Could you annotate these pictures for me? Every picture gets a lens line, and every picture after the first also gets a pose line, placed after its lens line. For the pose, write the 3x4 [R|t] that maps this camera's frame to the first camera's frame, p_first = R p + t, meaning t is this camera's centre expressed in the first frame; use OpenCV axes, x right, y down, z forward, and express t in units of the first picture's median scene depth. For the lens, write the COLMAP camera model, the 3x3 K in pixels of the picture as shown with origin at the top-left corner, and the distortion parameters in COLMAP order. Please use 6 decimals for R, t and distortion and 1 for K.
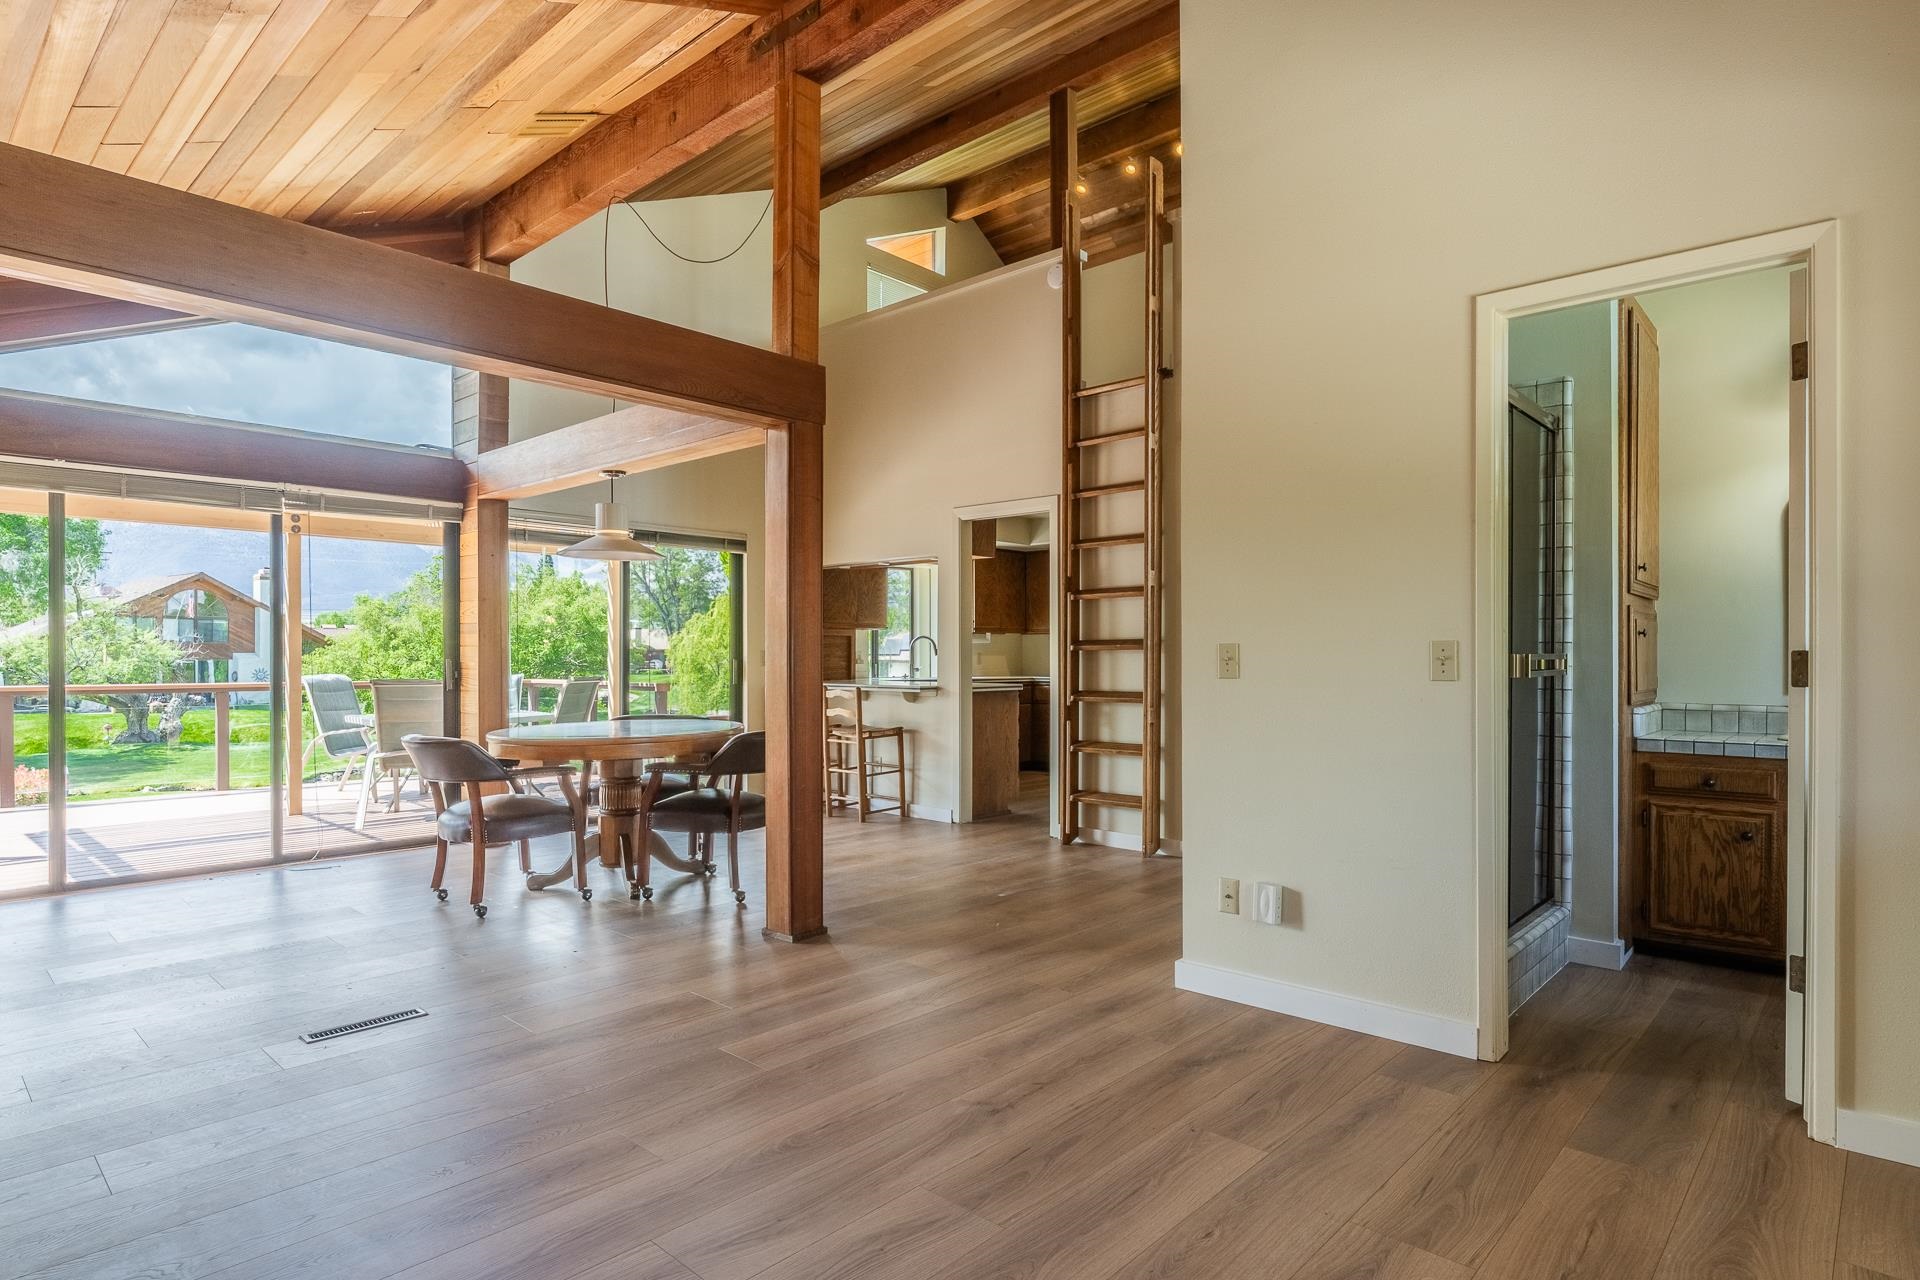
lens RADIAL K [[1012.2, 0, 978.8], [0, 1012.2, 667.6], [0, 0, 1]] dist [-0.000623, -0.001574]
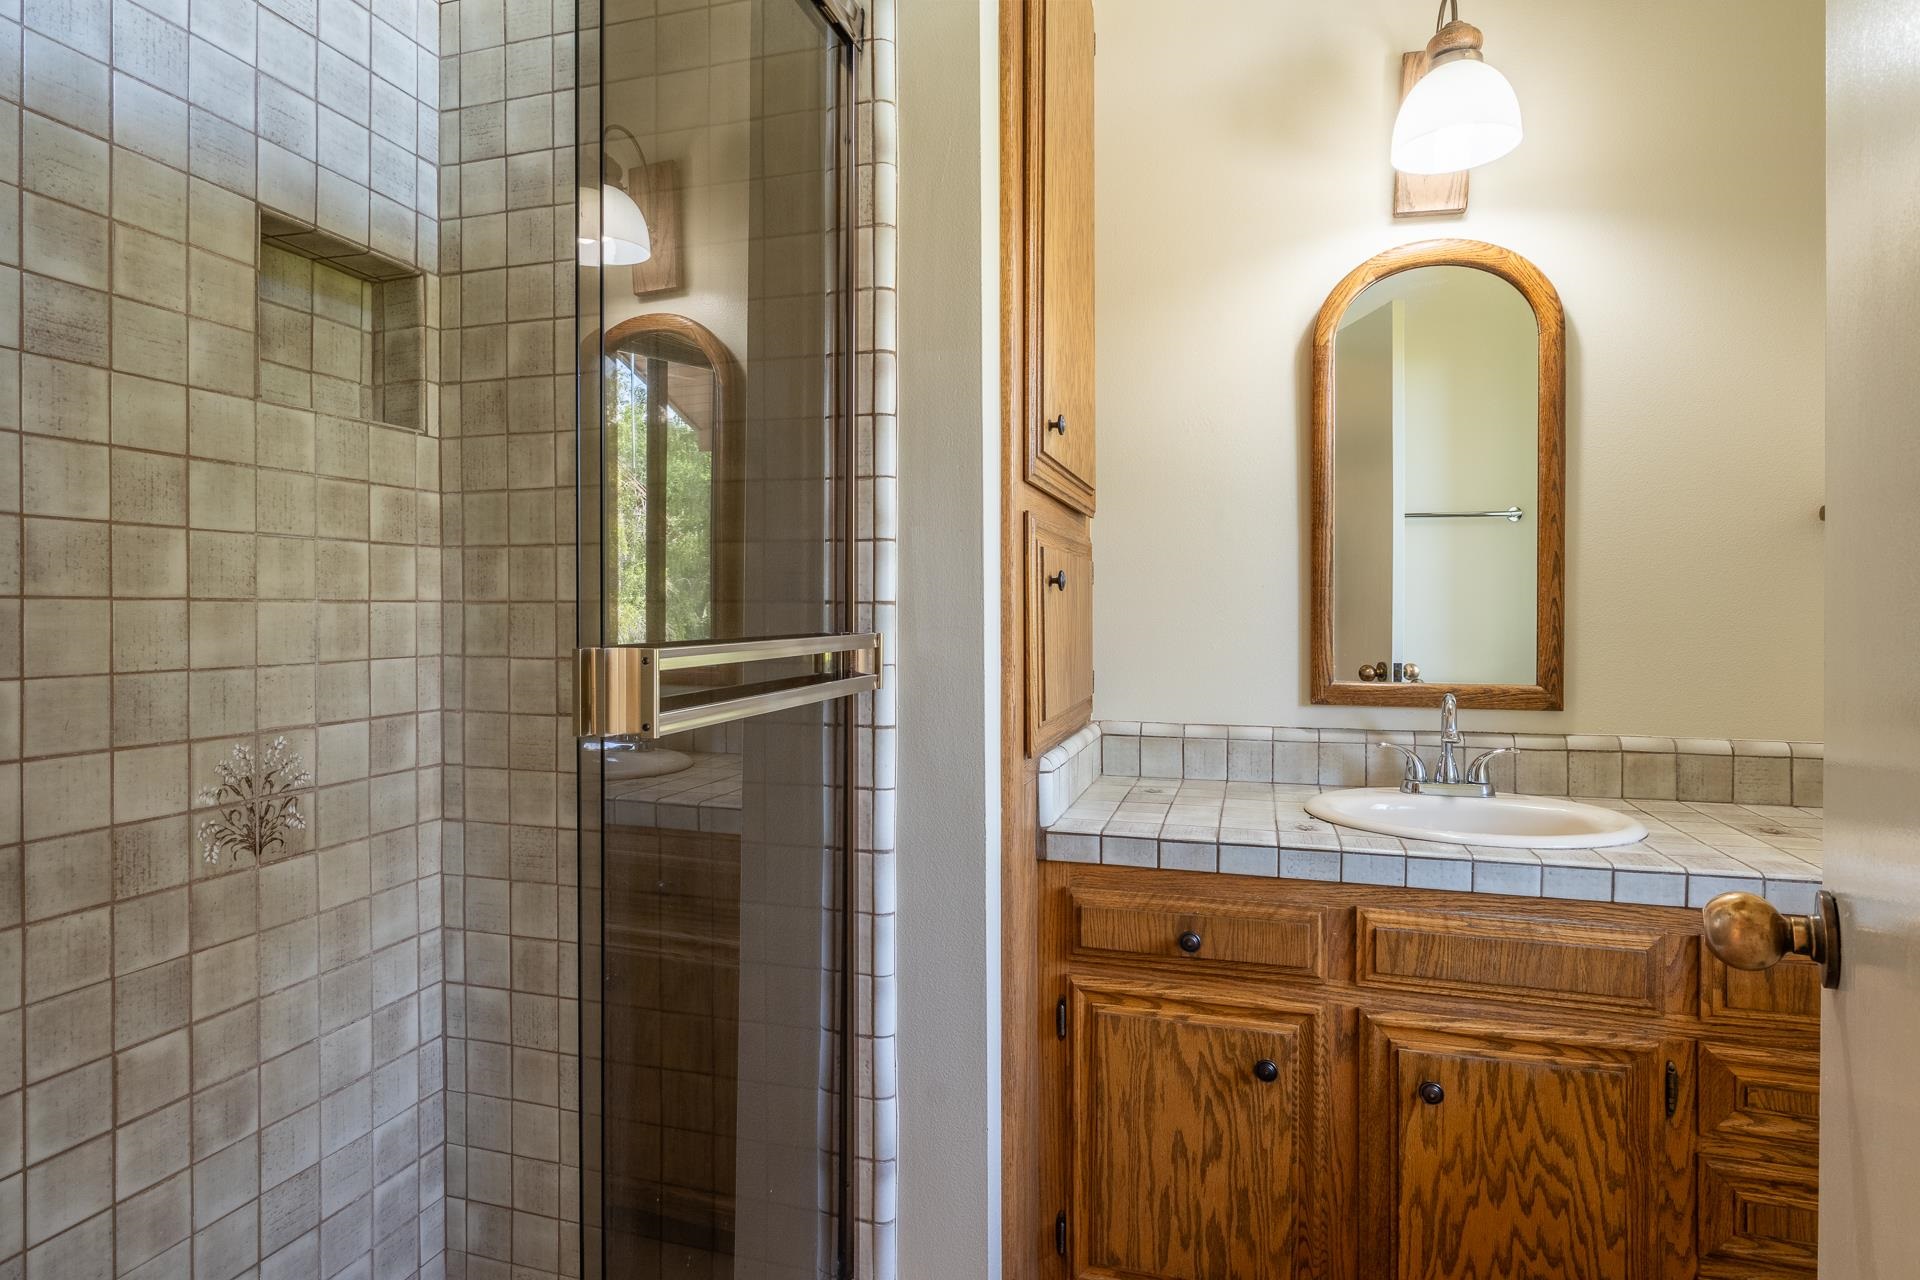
lens RADIAL K [[1012.2, 0, 969.1], [0, 1012.2, 622.5], [0, 0, 1]] dist [-0.000623, -0.001574]
pose [[0.900617, -0.005109, 0.434584, 0.444757], [0.003667, 0.999985, 0.004157, -0.018883], [-0.434598, -0.002150, 0.900622, 0.642784]]
